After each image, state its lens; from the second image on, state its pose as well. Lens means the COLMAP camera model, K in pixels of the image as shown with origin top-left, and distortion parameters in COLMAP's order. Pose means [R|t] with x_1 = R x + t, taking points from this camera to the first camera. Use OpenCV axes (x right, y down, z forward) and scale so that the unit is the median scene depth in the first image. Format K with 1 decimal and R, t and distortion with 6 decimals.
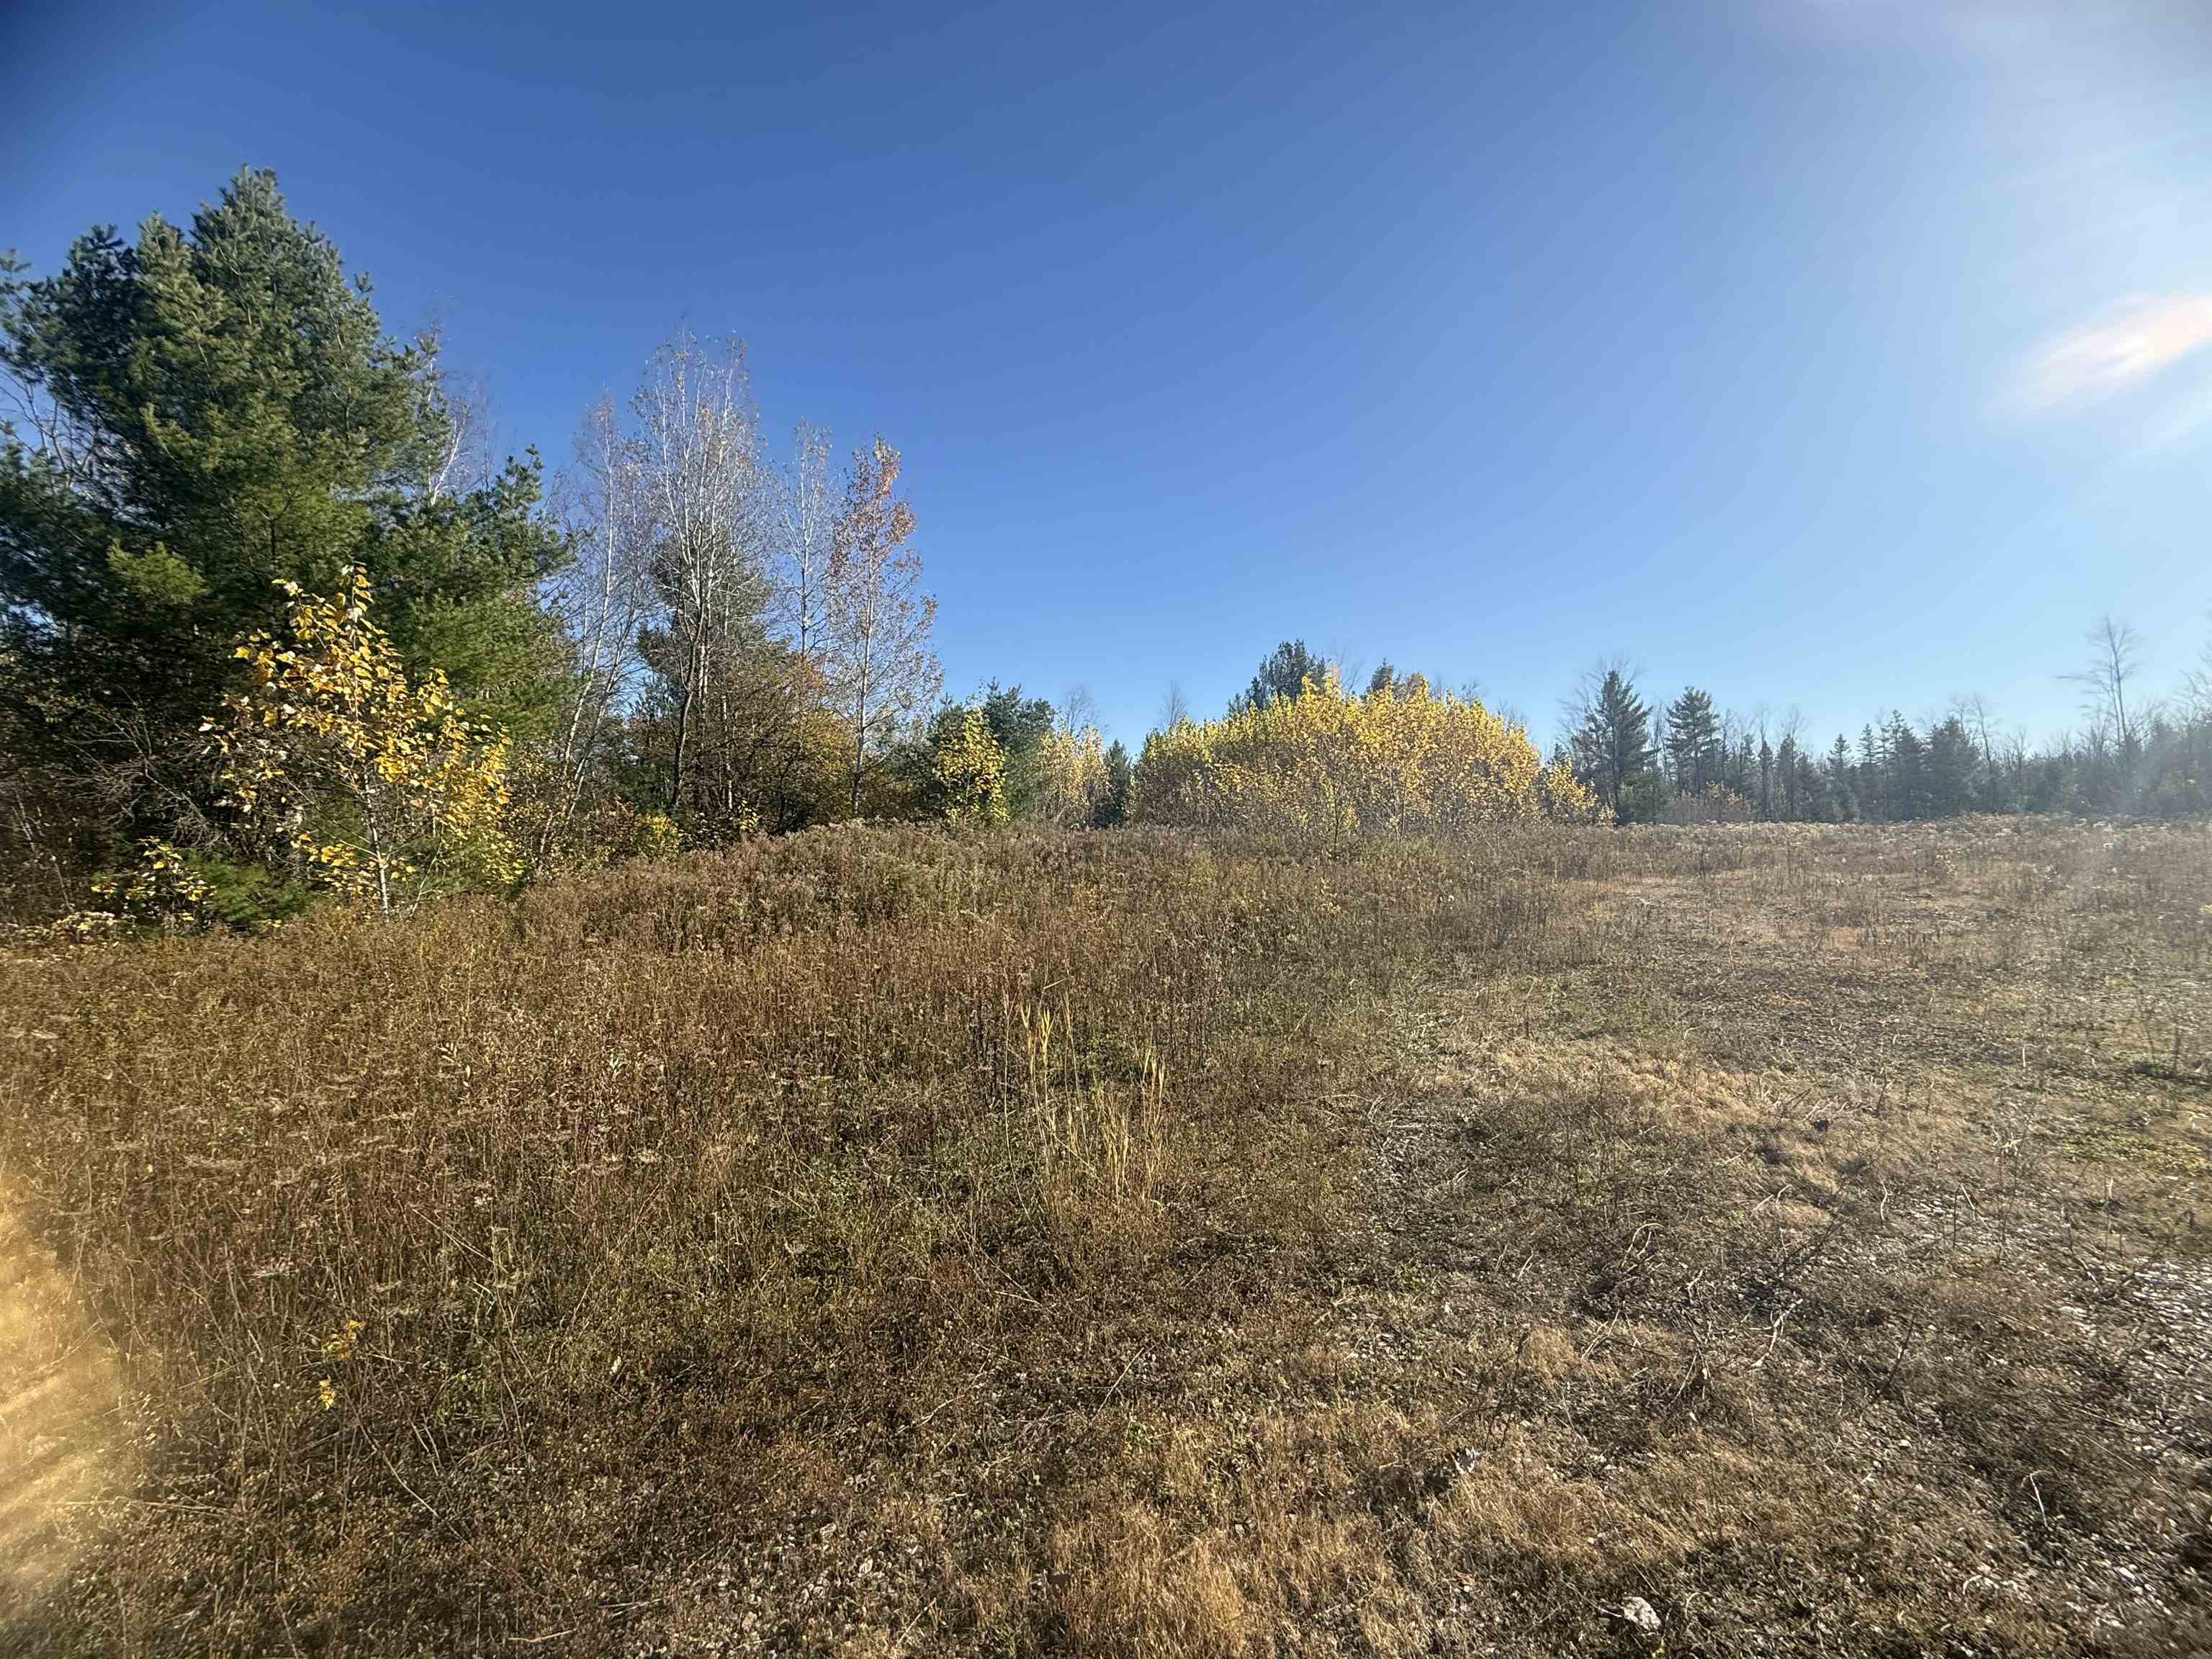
lens RADIAL K [[875.5, 0, 1106.0], [0, 875.5, 829.5], [0, 0, 1]] dist [0.001203, -0.000216]
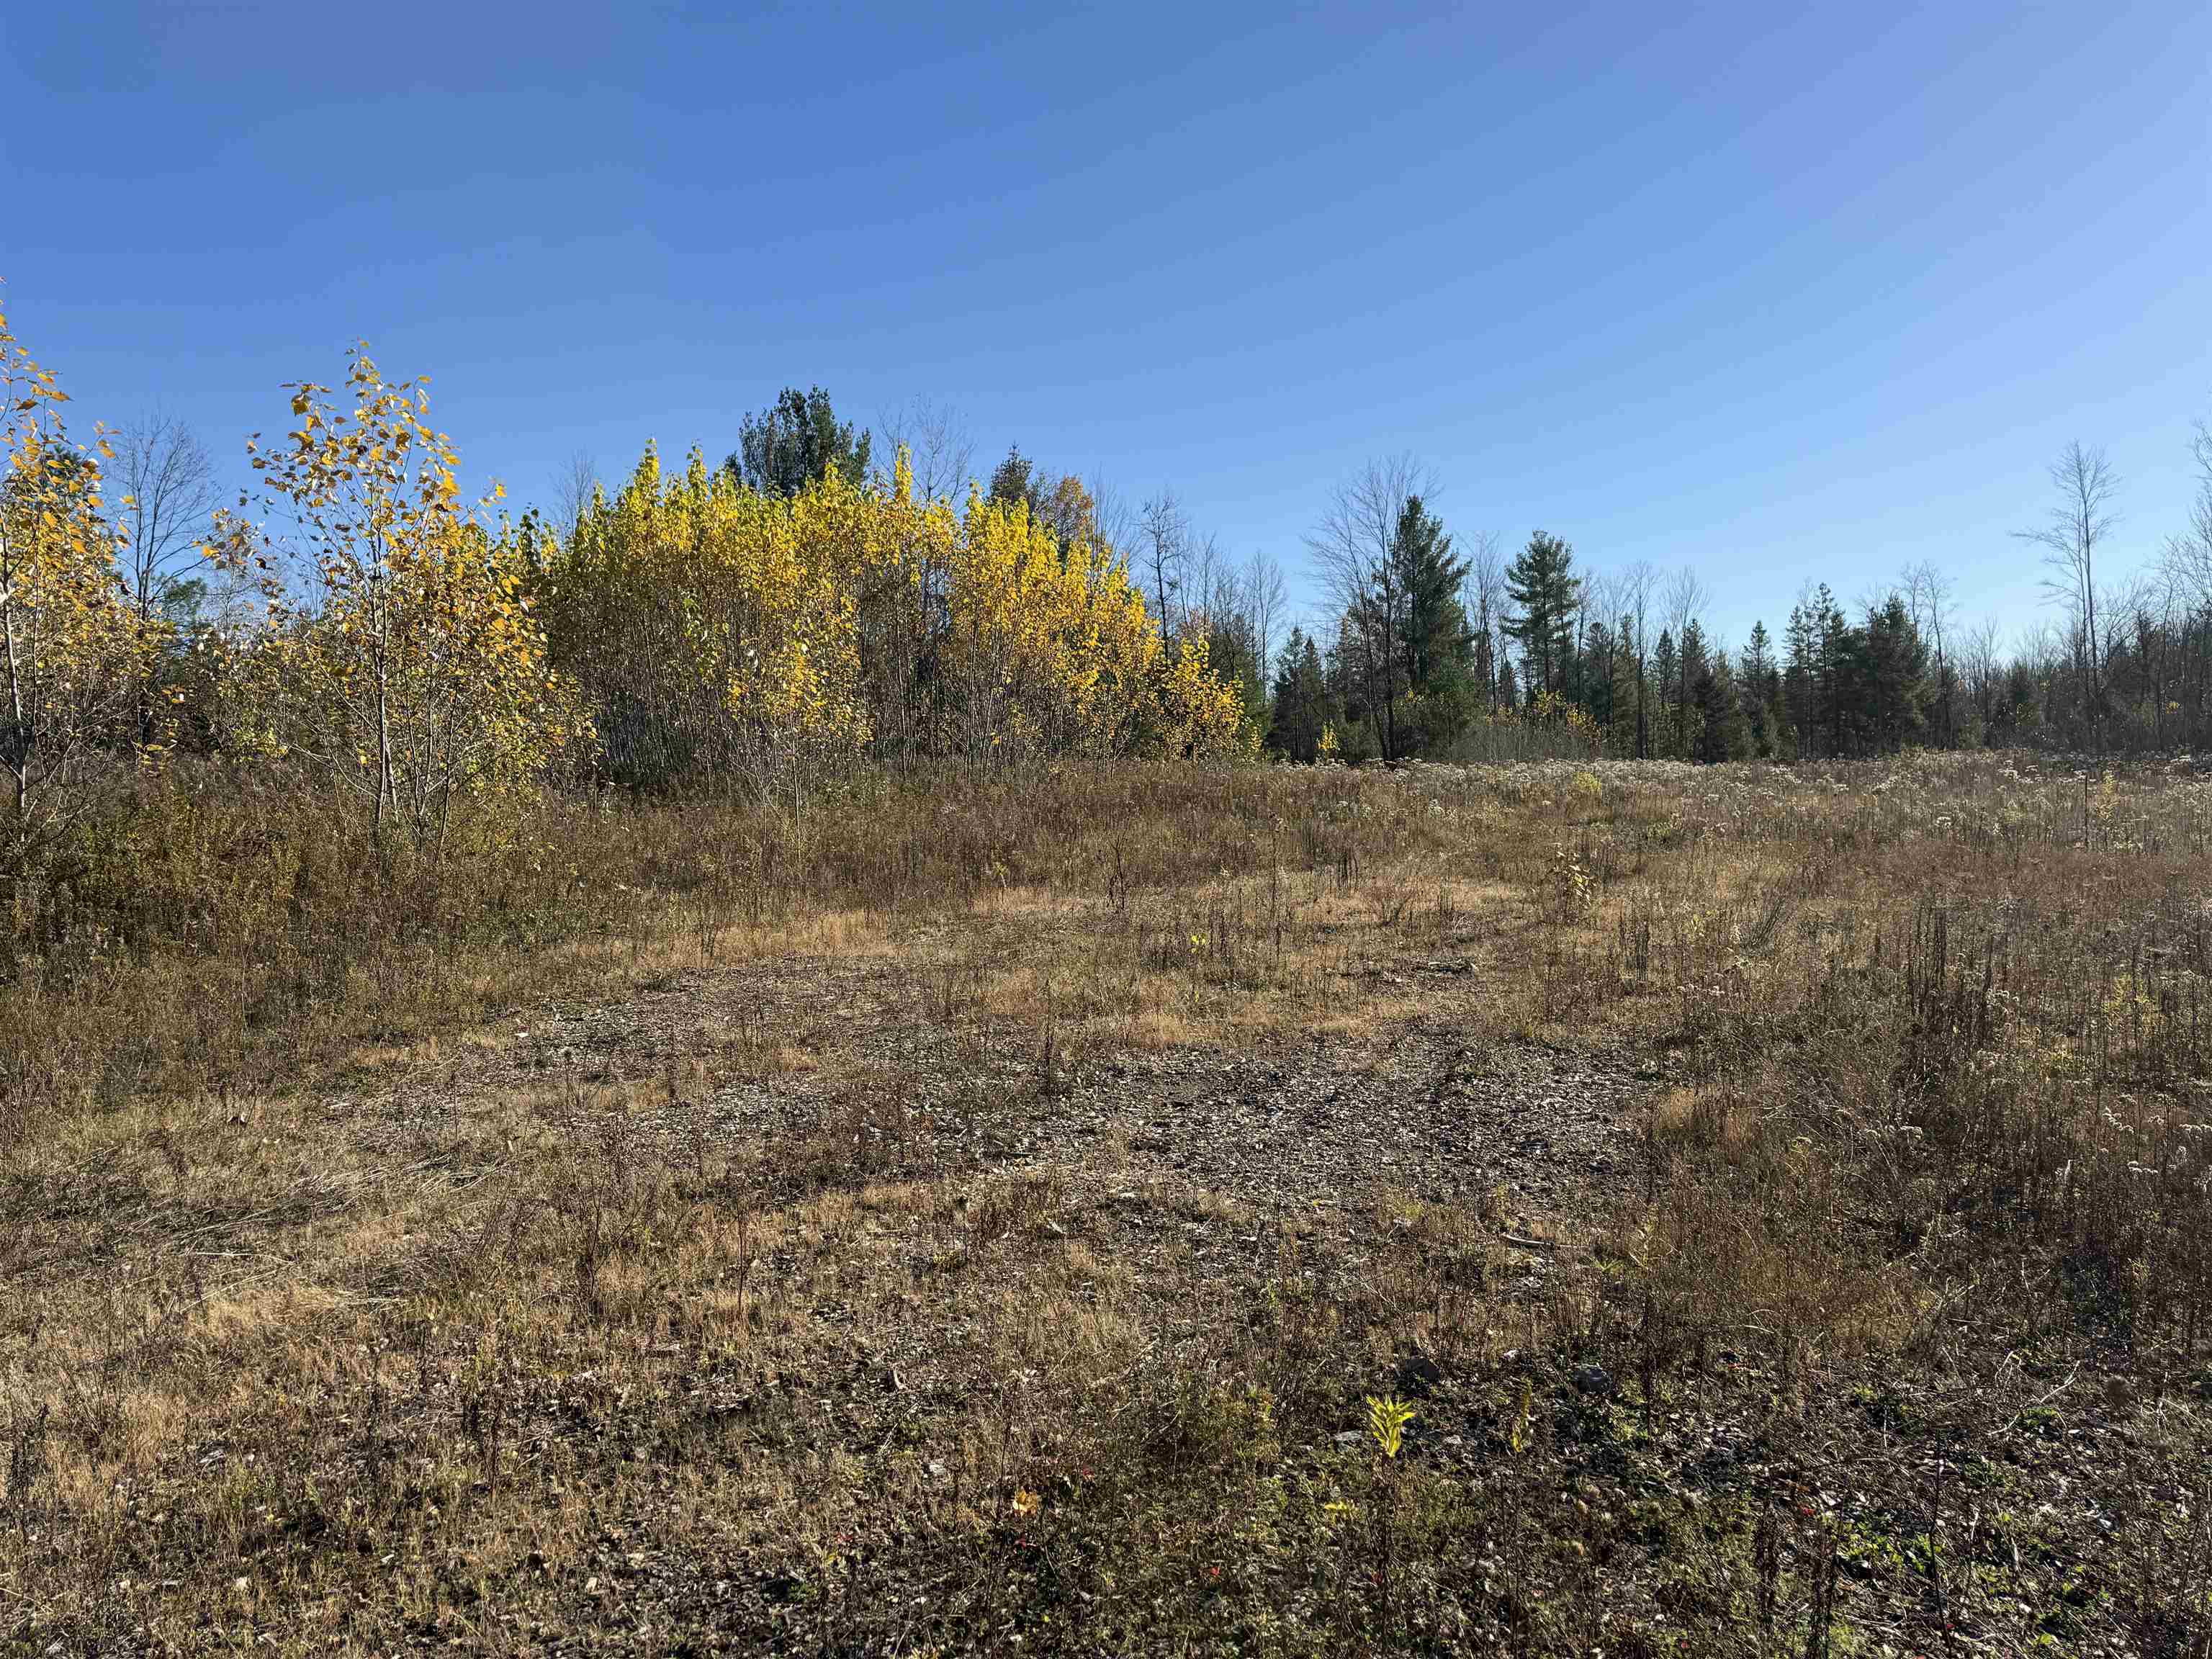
lens RADIAL K [[1535.2, 0, 1090.7], [0, 1535.2, 838.7], [0, 0, 1]] dist [0.094228, -0.119350]
pose [[0.962023, -0.001681, 0.272964, 0.148008], [-0.012679, 0.998627, 0.050834, -0.004308], [-0.272674, -0.052365, 0.960680, 0.092125]]
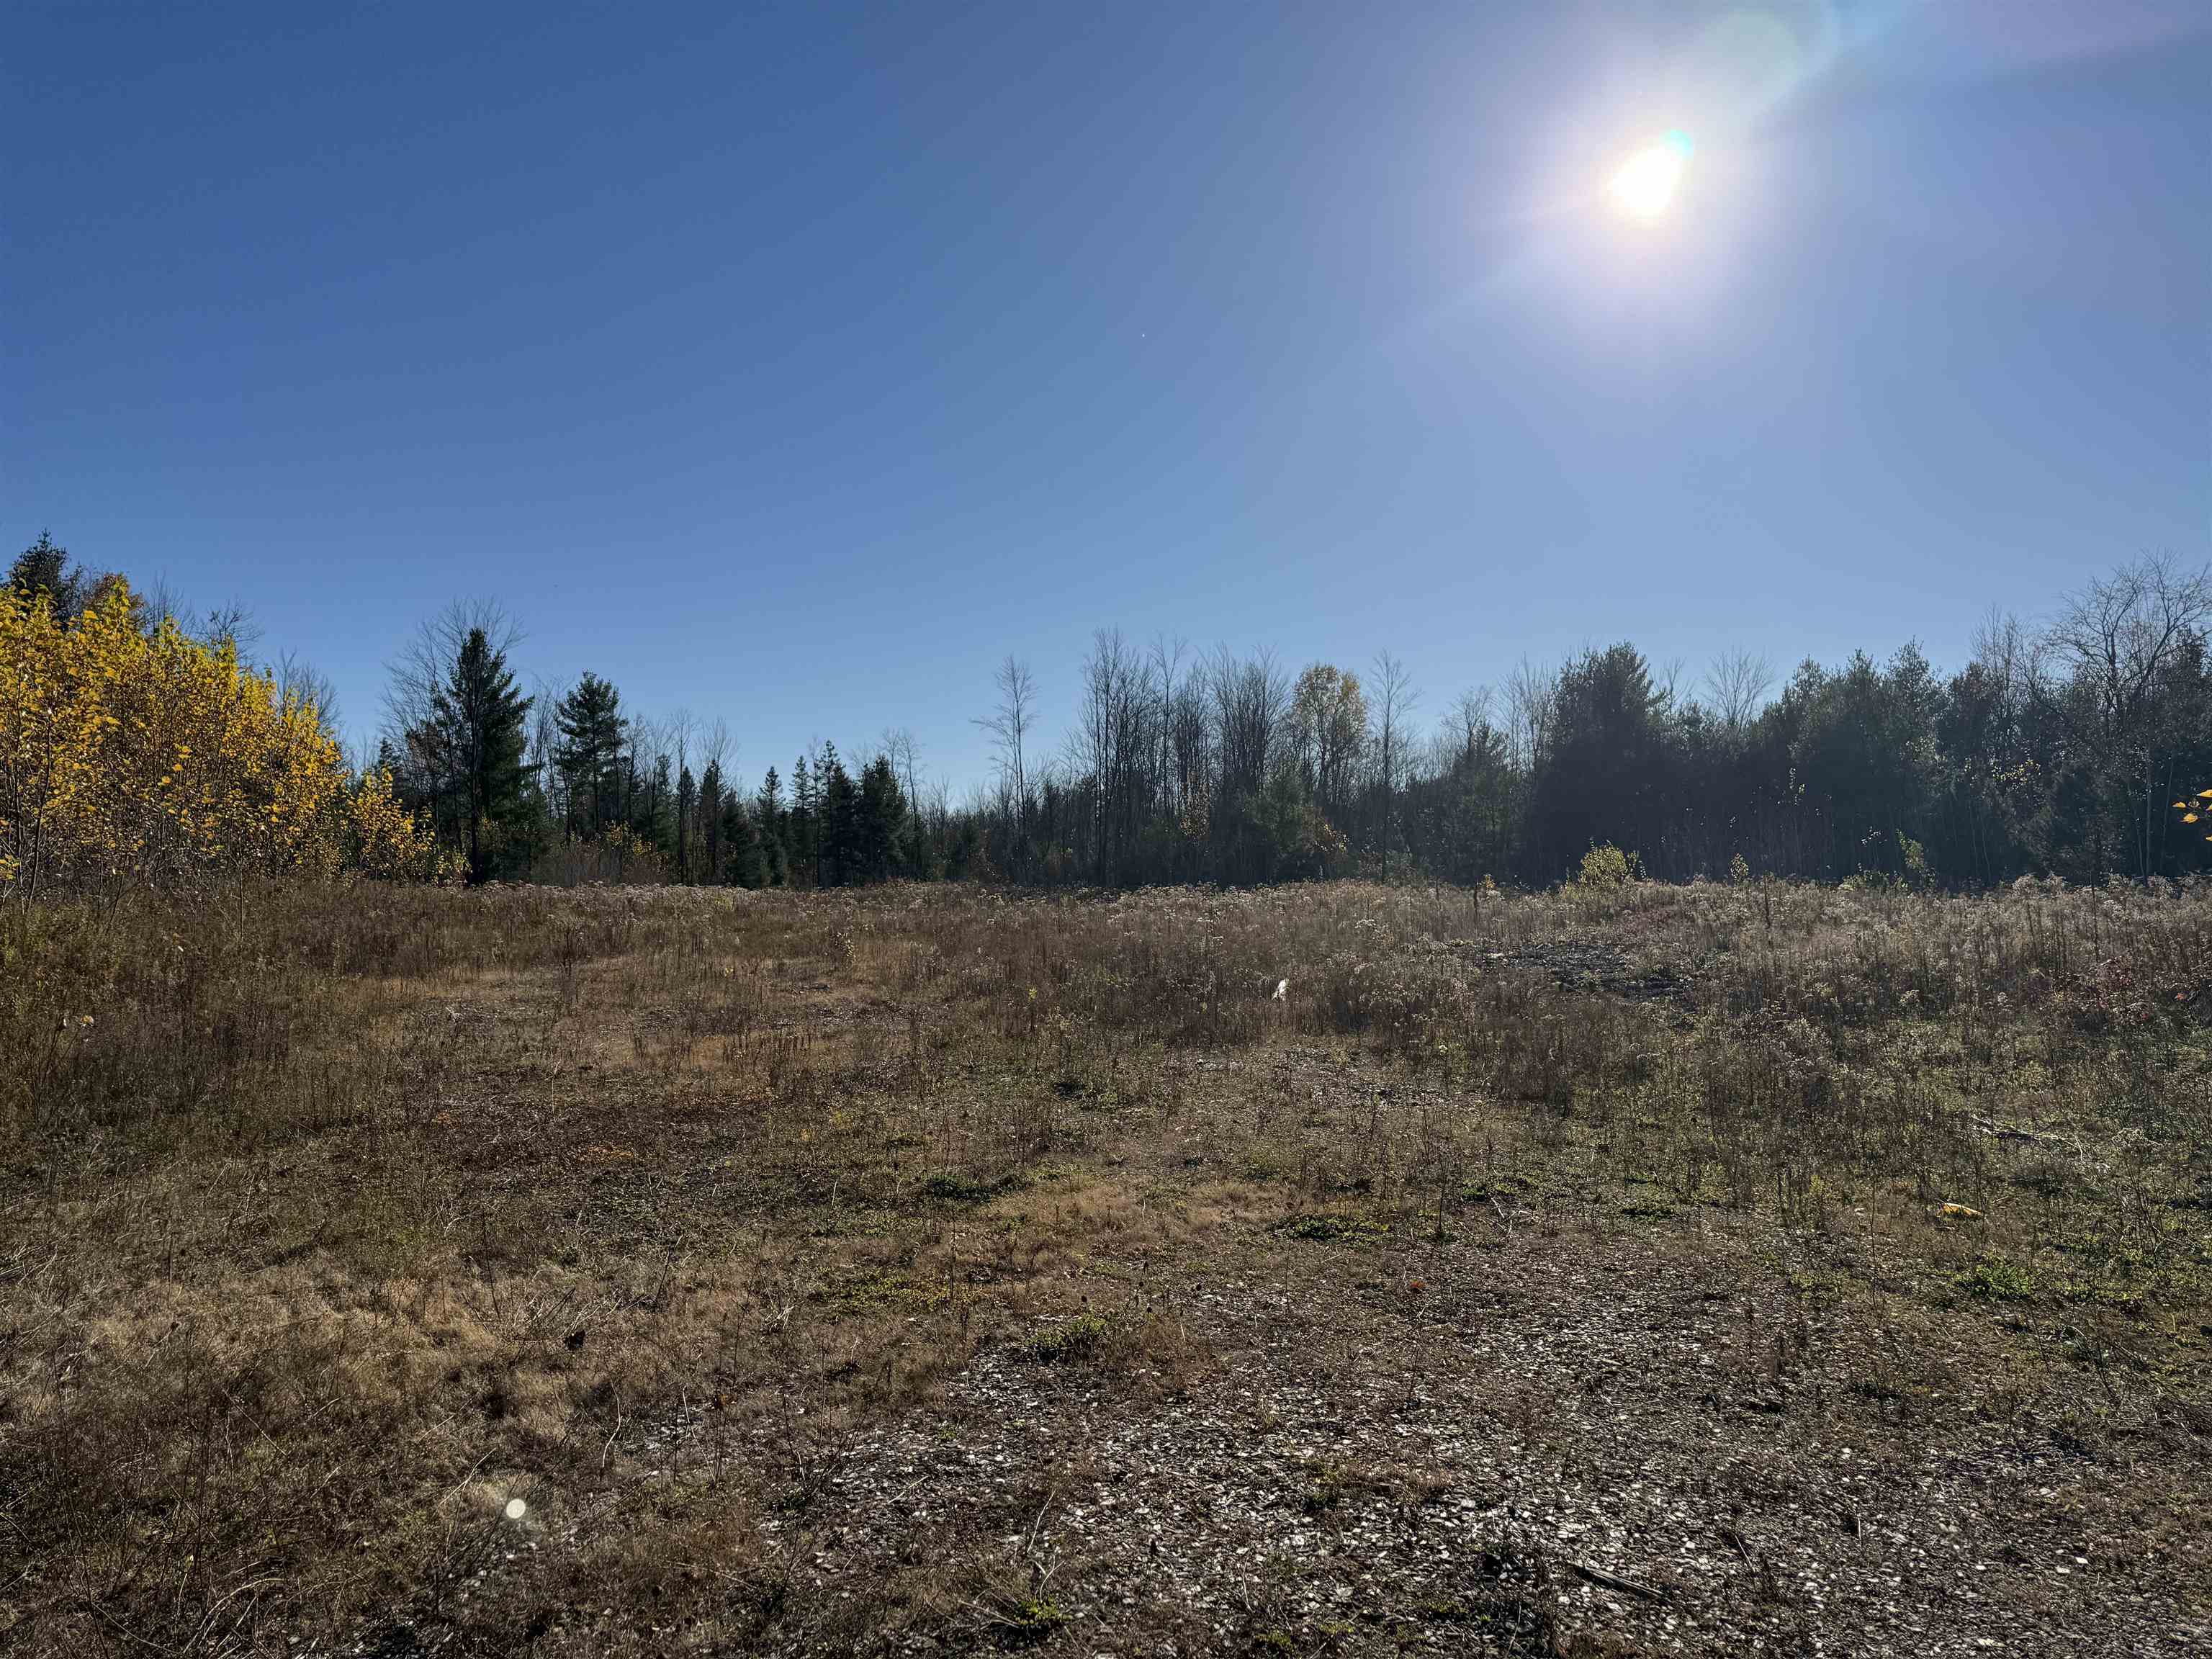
lens RADIAL K [[1535.2, 0, 1090.7], [0, 1535.2, 838.7], [0, 0, 1]] dist [0.094228, -0.119350]
pose [[0.621946, 0.047874, 0.781595, 0.011606], [-0.023608, 0.998822, -0.042394, -0.000753], [-0.782704, 0.007915, 0.622343, -0.006662]]
